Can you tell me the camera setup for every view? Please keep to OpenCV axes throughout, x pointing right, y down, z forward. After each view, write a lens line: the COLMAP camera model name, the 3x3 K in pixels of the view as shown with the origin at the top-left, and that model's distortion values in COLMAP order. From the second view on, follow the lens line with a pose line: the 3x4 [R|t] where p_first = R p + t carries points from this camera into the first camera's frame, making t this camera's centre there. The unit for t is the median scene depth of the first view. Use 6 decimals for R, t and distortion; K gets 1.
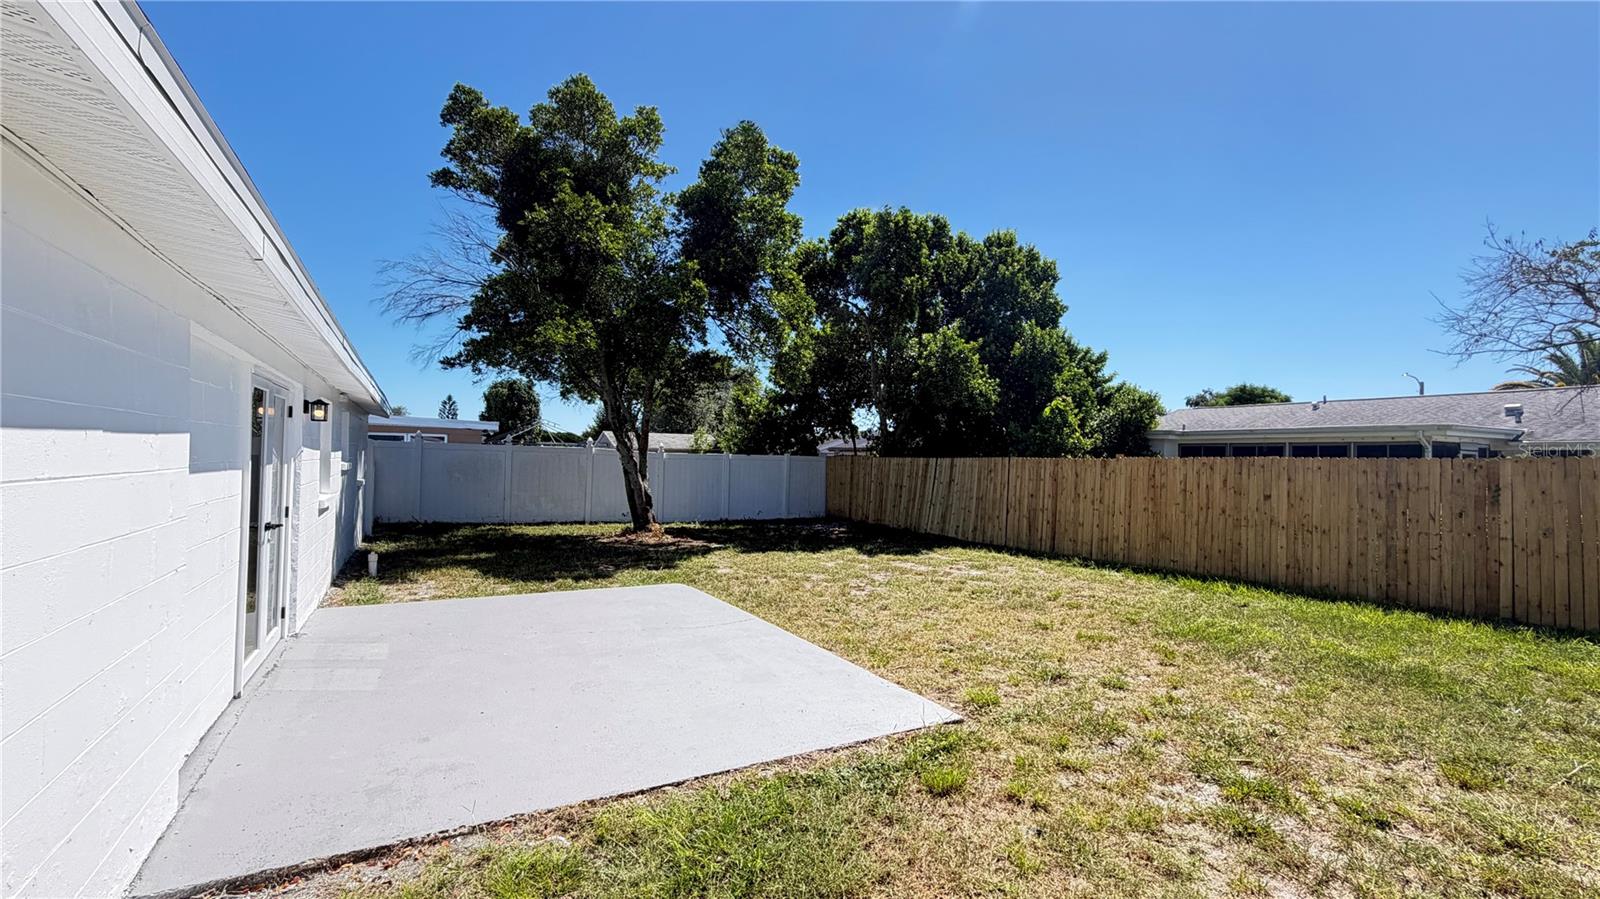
lens RADIAL K [[691.1, 0, 797.4], [0, 691.1, 450.4], [0, 0, 1]] dist [0.002050, 0.000005]
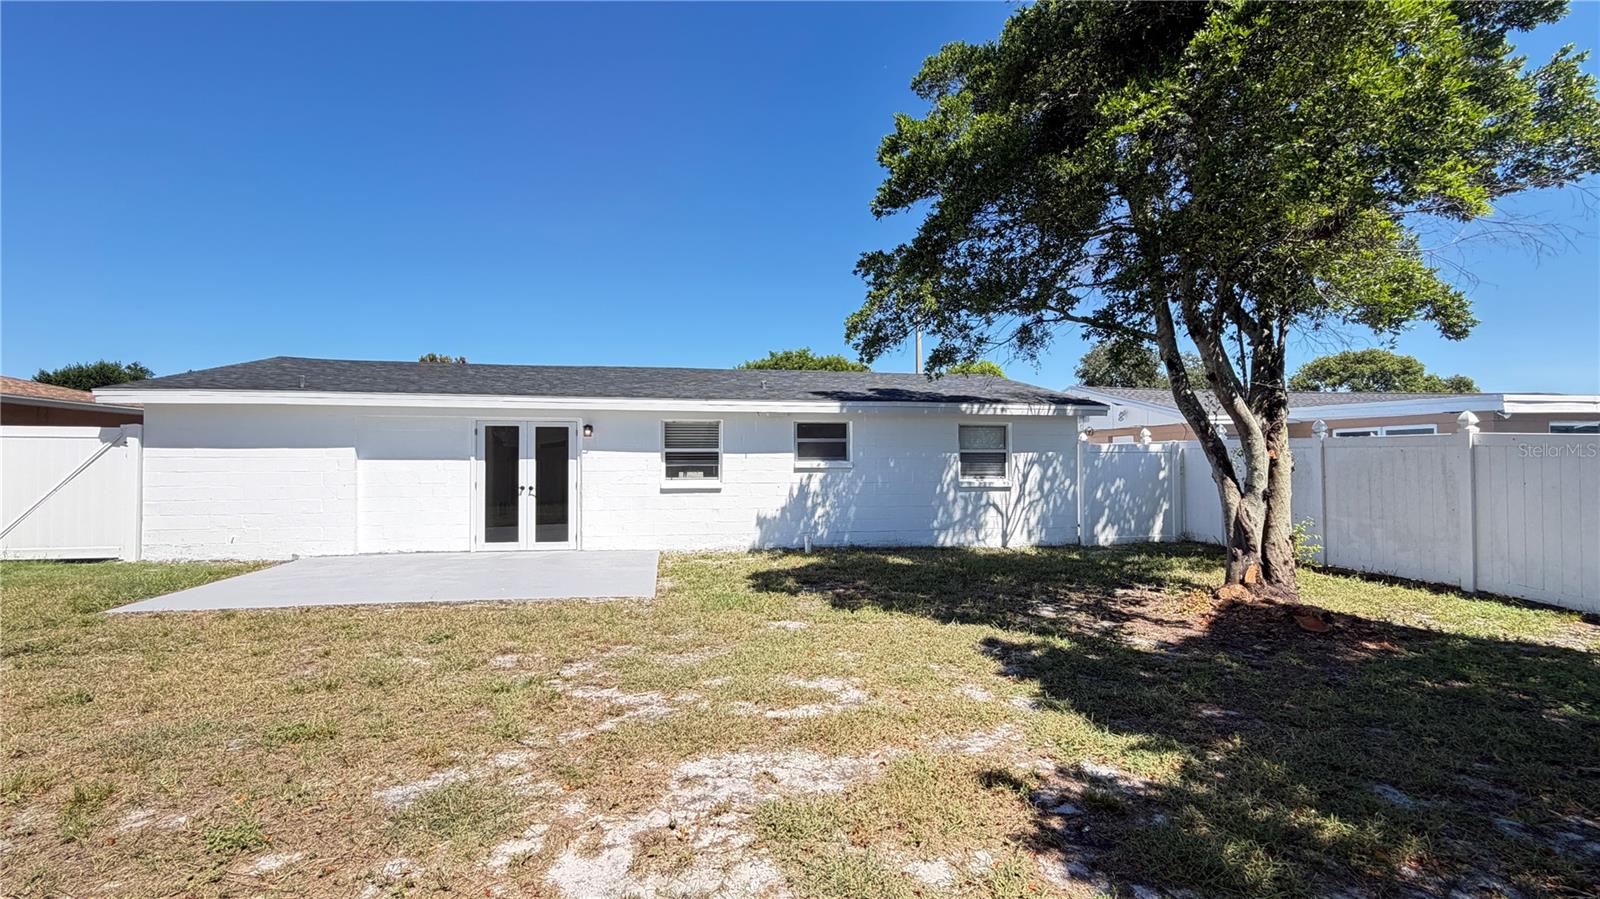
lens RADIAL K [[691.1, 0, 797.4], [0, 691.1, 450.4], [0, 0, 1]] dist [0.002050, 0.000005]
pose [[-0.313413, -0.032609, -0.949057, 0.373650], [0.006660, 0.999310, -0.036535, 0.028009], [0.949593, -0.017771, -0.312980, 0.903540]]
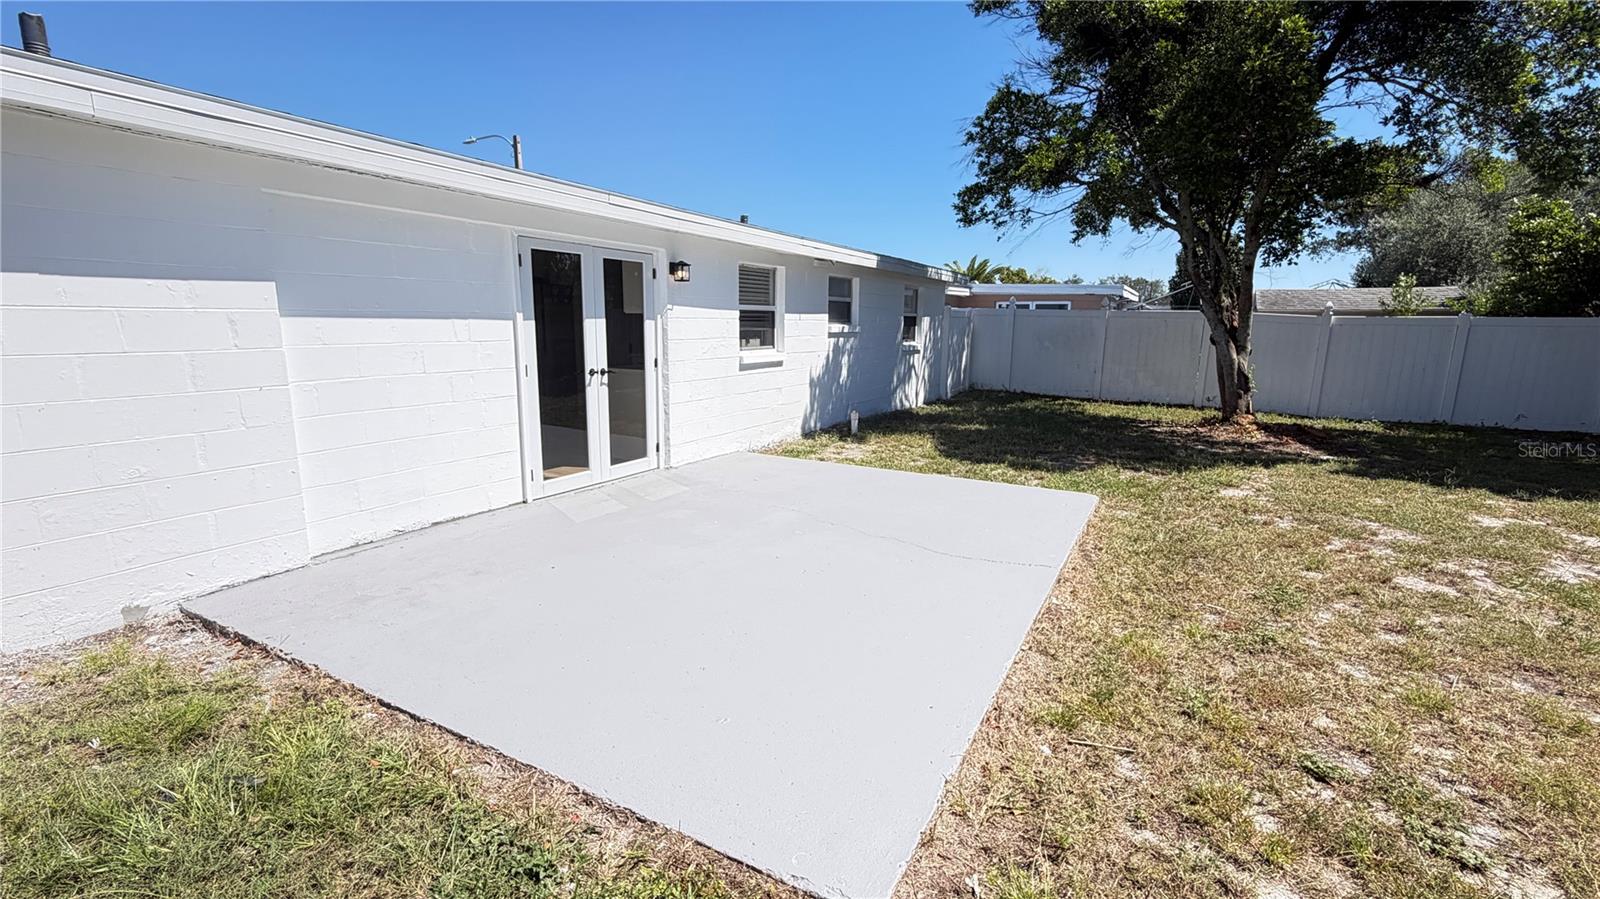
lens RADIAL K [[691.1, 0, 797.4], [0, 691.1, 450.4], [0, 0, 1]] dist [0.002050, 0.000005]
pose [[0.531698, 0.142351, -0.834885, 0.156804], [0.008641, 0.984811, 0.173417, 0.014480], [0.846890, -0.099420, 0.522392, 0.238117]]
